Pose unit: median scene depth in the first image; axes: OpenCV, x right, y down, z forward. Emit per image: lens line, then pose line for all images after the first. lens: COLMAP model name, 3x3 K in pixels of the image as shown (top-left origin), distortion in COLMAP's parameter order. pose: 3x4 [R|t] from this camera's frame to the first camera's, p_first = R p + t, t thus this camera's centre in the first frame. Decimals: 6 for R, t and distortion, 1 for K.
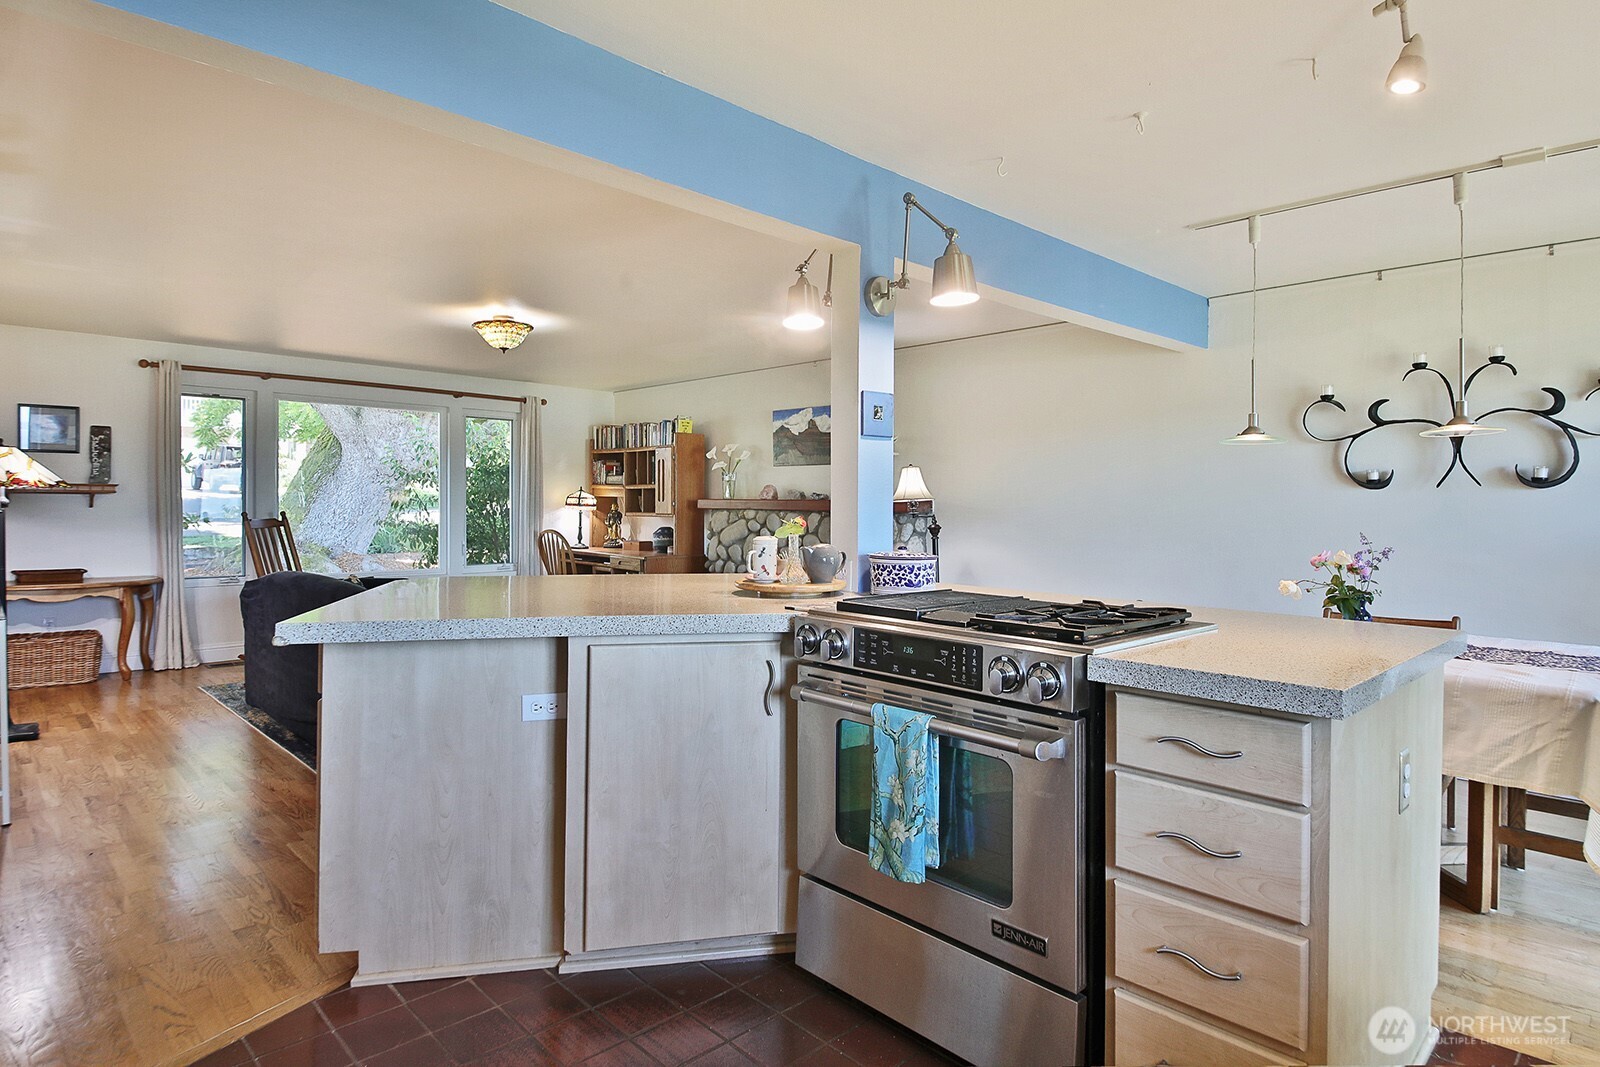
lens RADIAL K [[865.1, 0, 811.5], [0, 865.1, 524.9], [0, 0, 1]] dist [-0.007366, -0.005432]
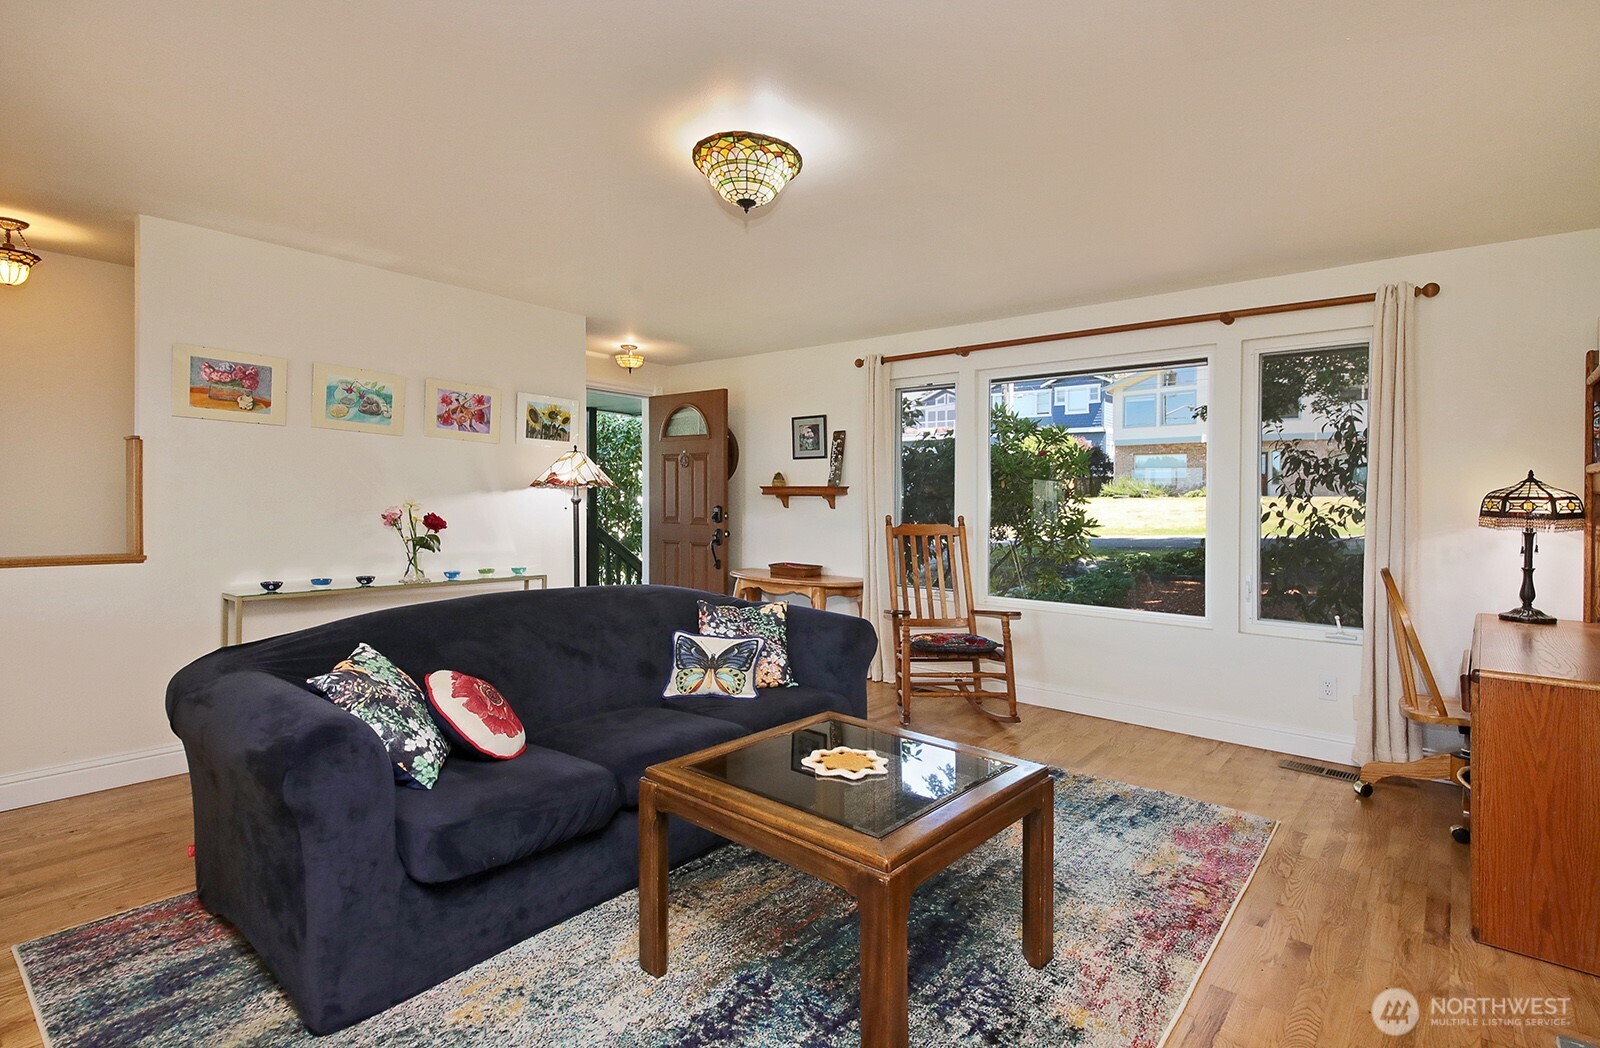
lens RADIAL K [[772.7, 0, 800.4], [0, 772.7, 523.0], [0, 0, 1]] dist [0.002768, -0.000321]
pose [[0.075776, 0.019690, -0.996930, 0.080115], [-0.040209, 0.999052, 0.016676, -0.012268], [0.996314, 0.038822, 0.076496, 0.658247]]
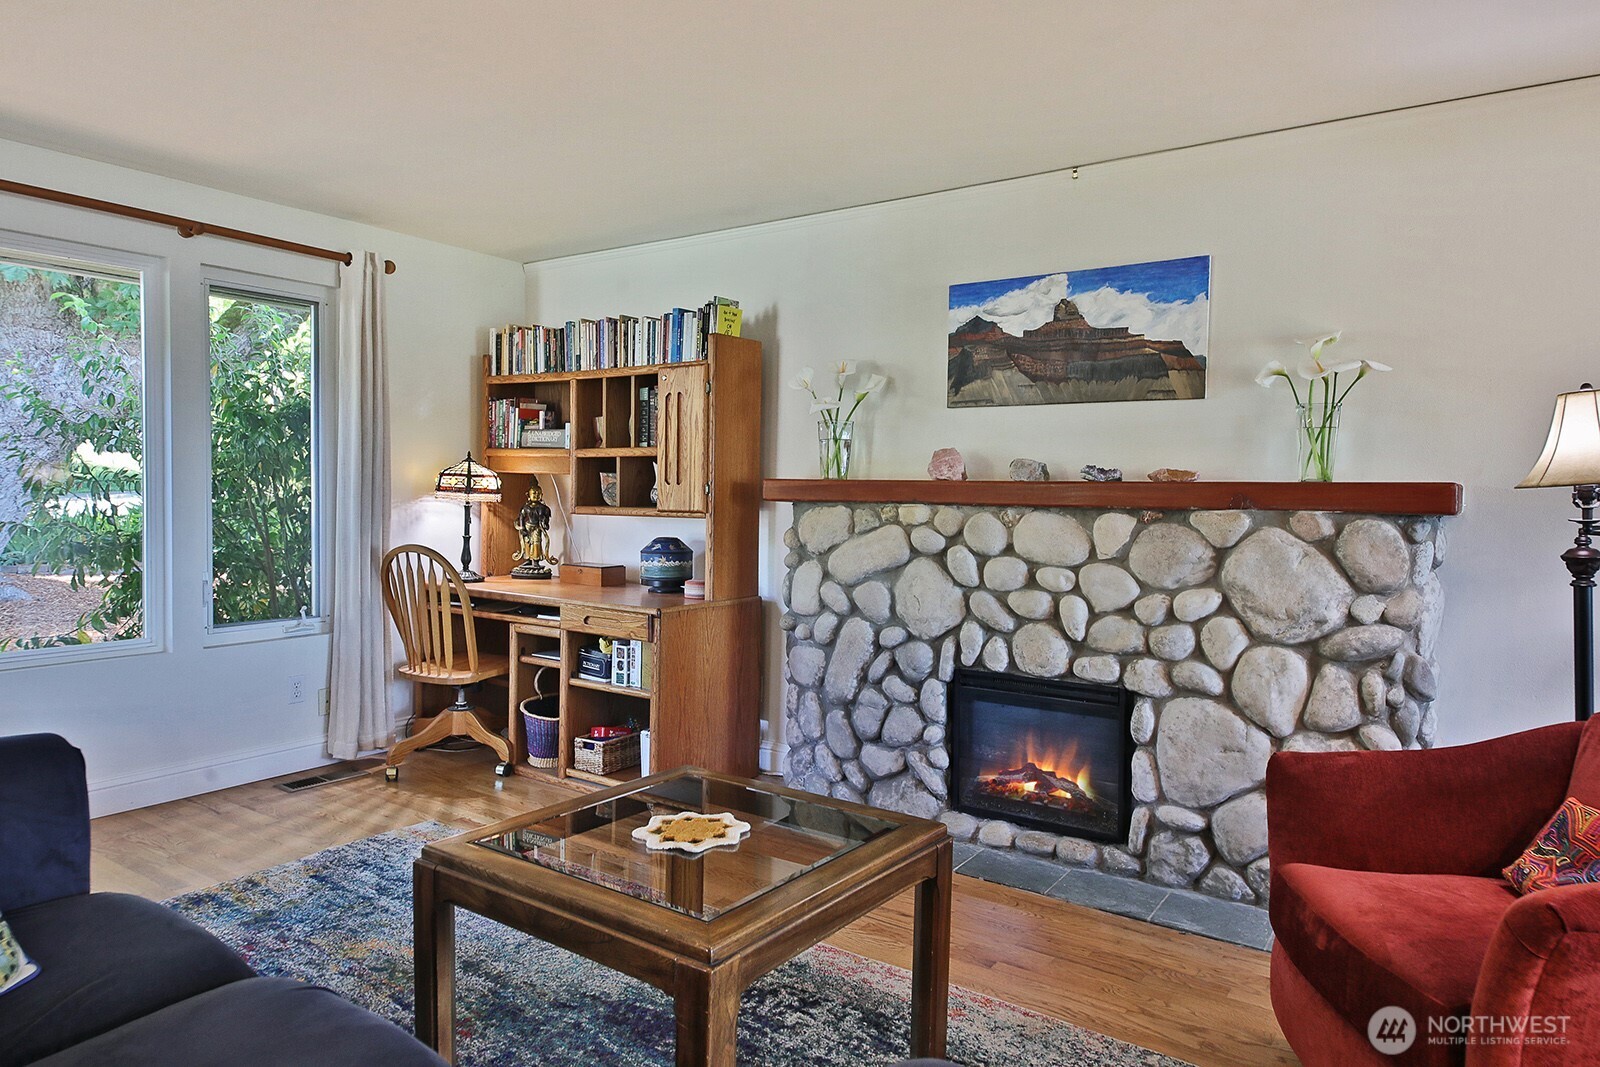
lens RADIAL K [[1036.7, 0, 790.2], [0, 1036.7, 527.8], [0, 0, 1]] dist [0.029434, -0.005001]
pose [[0.987411, -0.001930, 0.158163, -0.192096], [-0.000449, 0.999887, 0.015003, -0.011682], [-0.158175, -0.014885, 0.987299, 0.425950]]
